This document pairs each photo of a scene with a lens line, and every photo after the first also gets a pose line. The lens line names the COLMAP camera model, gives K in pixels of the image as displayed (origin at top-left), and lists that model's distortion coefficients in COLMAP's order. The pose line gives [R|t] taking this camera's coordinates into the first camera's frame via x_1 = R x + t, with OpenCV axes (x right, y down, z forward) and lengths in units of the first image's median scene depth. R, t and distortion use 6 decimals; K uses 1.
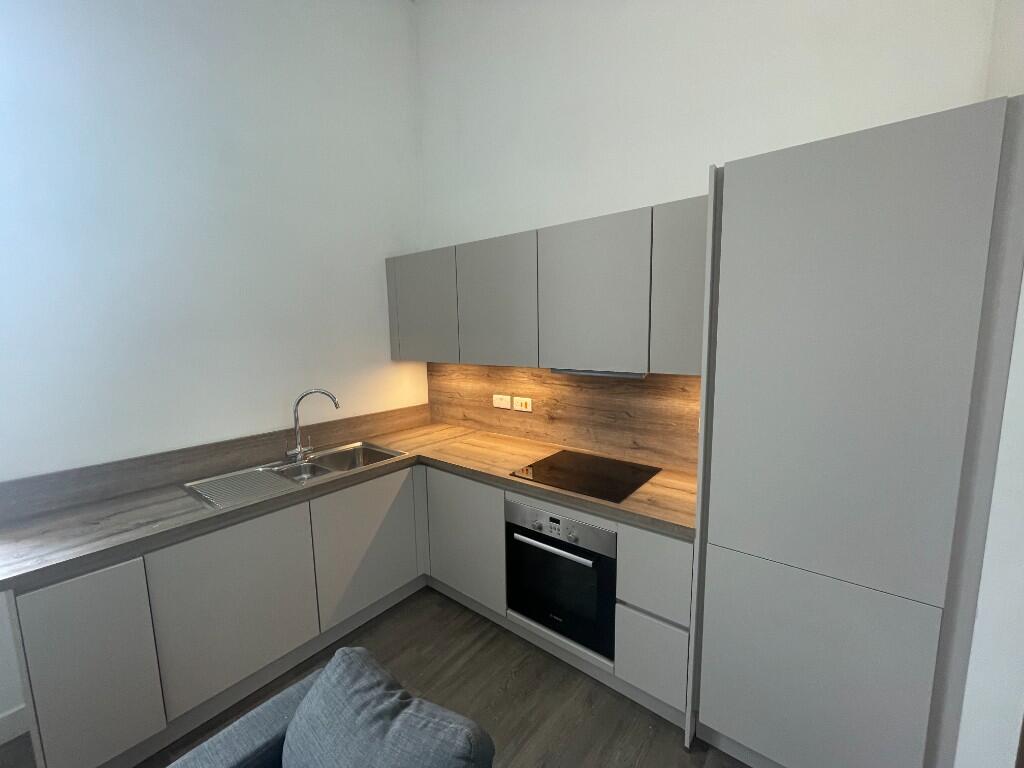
lens RADIAL K [[412.8, 0, 512.1], [0, 412.8, 383.0], [0, 0, 1]] dist [0.000299, 0.000167]
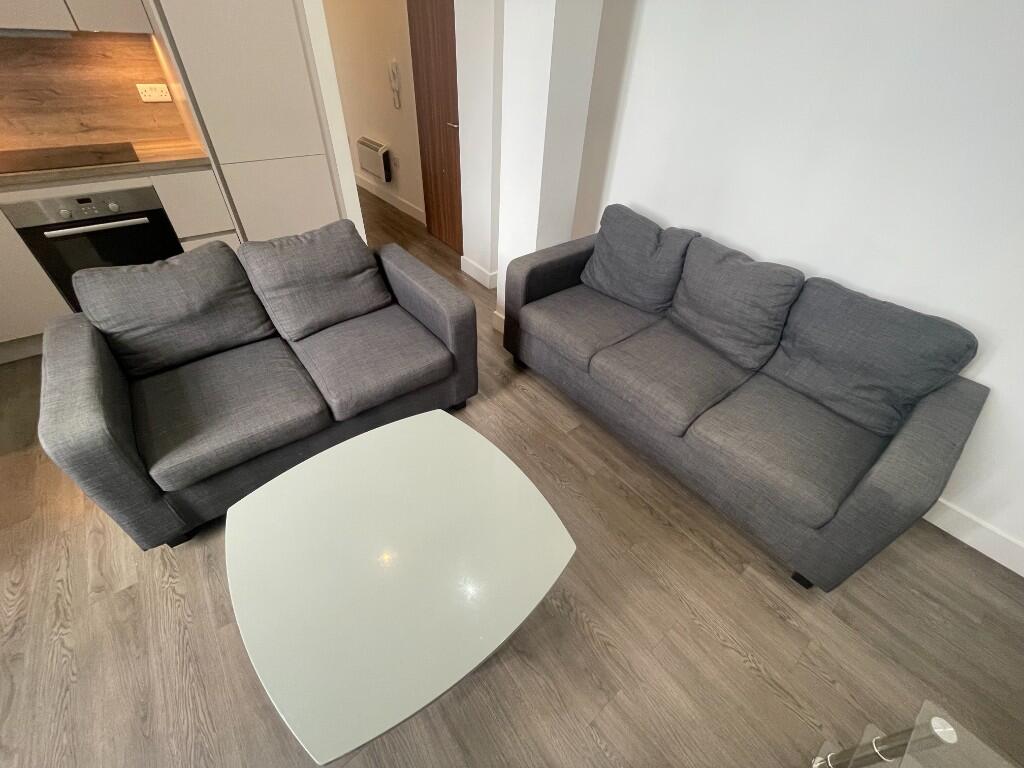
lens RADIAL K [[412.8, 0, 508.0], [0, 412.8, 382.4], [0, 0, 1]] dist [0.000299, 0.000167]
pose [[0.226415, -0.603734, 0.764357, -0.652706], [0.080506, 0.793650, 0.603025, 0.120631], [-0.970698, -0.074999, 0.228299, -0.328229]]
